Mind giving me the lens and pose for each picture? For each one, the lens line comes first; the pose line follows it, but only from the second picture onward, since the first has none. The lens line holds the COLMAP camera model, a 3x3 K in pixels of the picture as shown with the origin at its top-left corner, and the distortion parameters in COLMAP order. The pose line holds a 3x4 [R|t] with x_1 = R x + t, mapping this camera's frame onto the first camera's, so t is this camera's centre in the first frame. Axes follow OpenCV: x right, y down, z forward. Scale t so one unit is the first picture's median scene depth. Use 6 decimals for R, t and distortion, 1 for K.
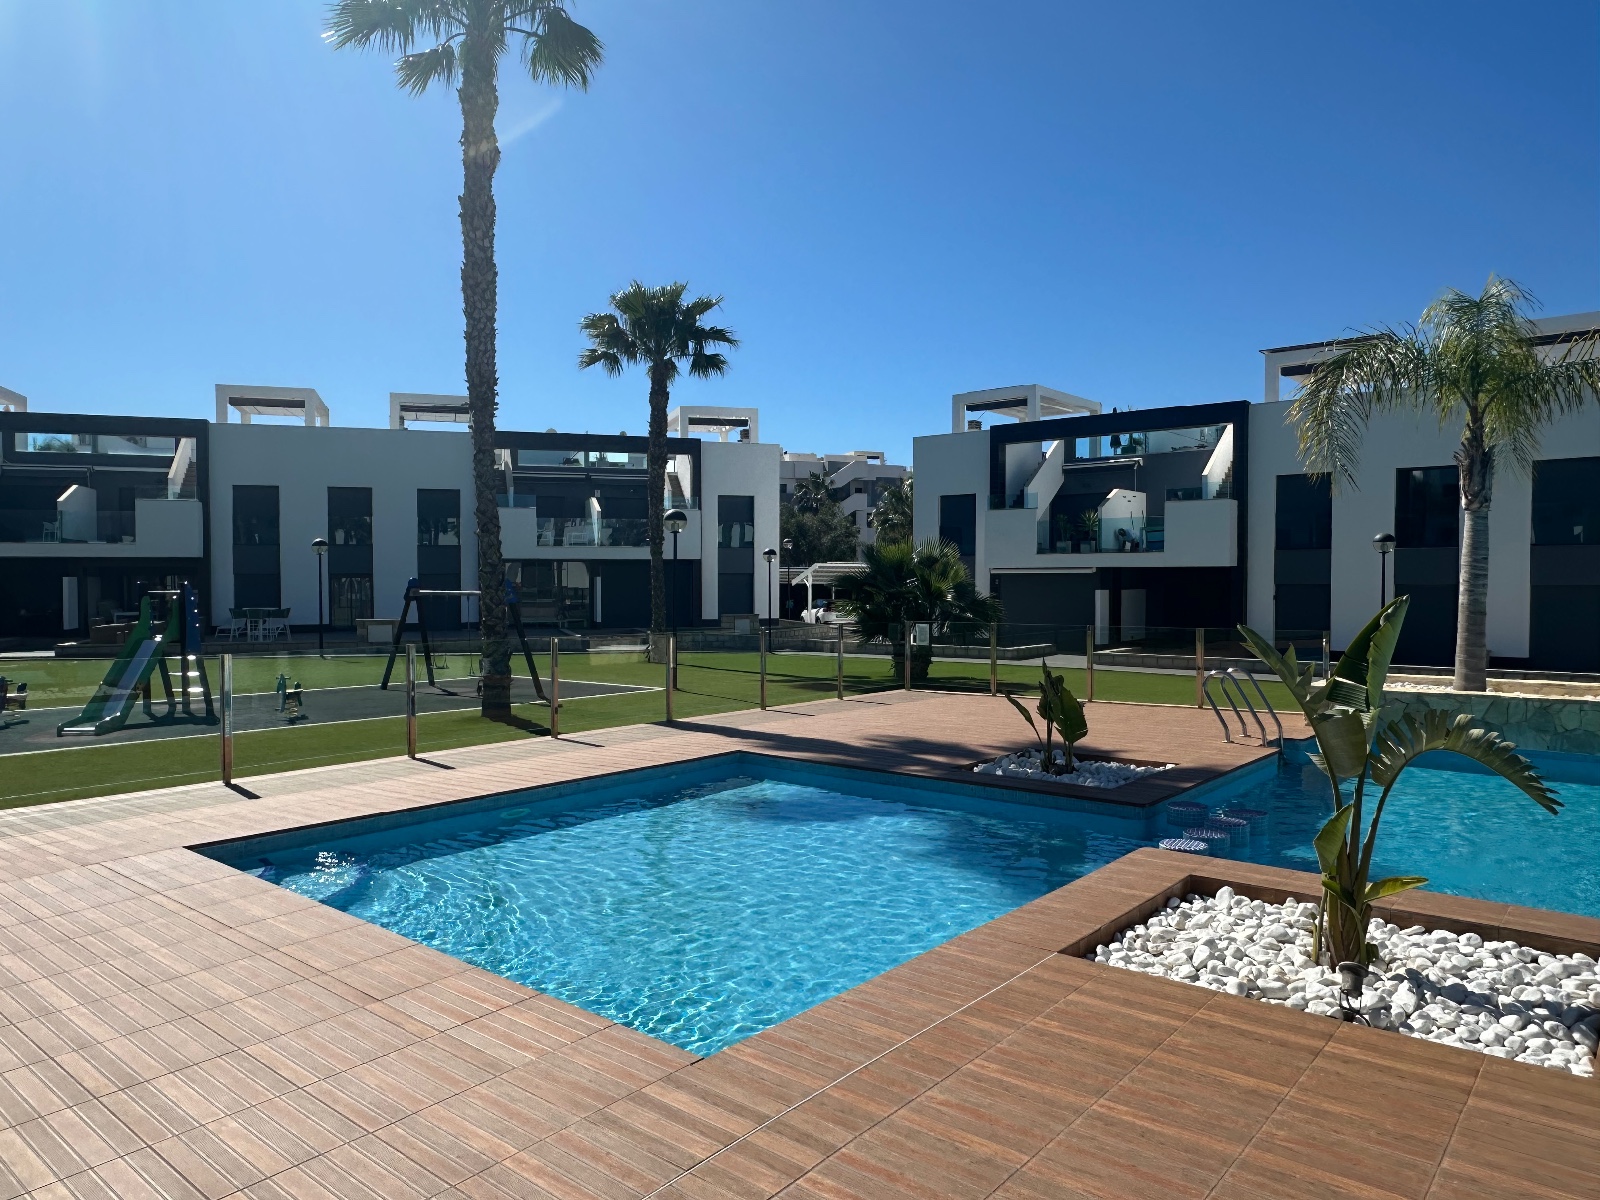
lens RADIAL K [[1100.1, 0, 771.5], [0, 1100.1, 621.7], [0, 0, 1]] dist [0.006699, -0.003659]
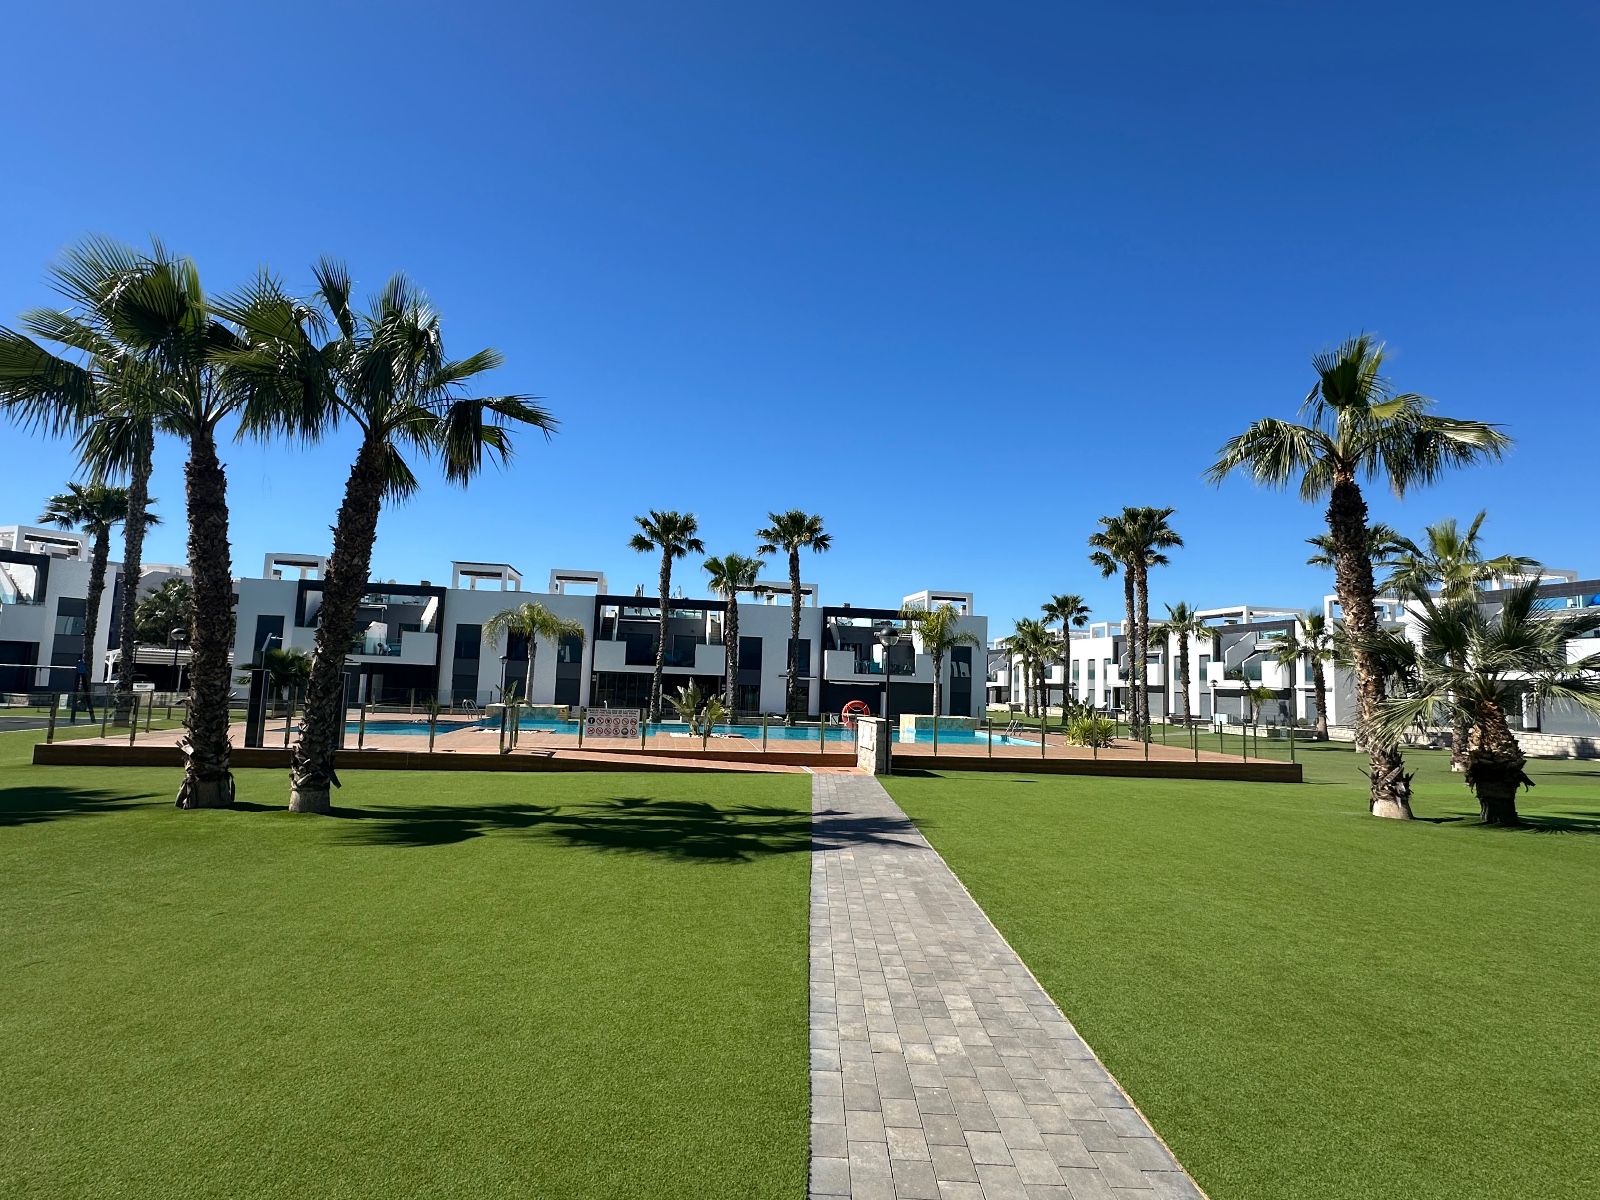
lens RADIAL K [[810.6, 0, 781.5], [0, 810.6, 609.5], [0, 0, 1]] dist [-0.005912, 0.002964]
pose [[0.654331, 0.093951, 0.750350, -0.591987], [-0.007705, 0.993029, -0.117618, 0.036513], [-0.756169, 0.071180, 0.650493, -0.949745]]
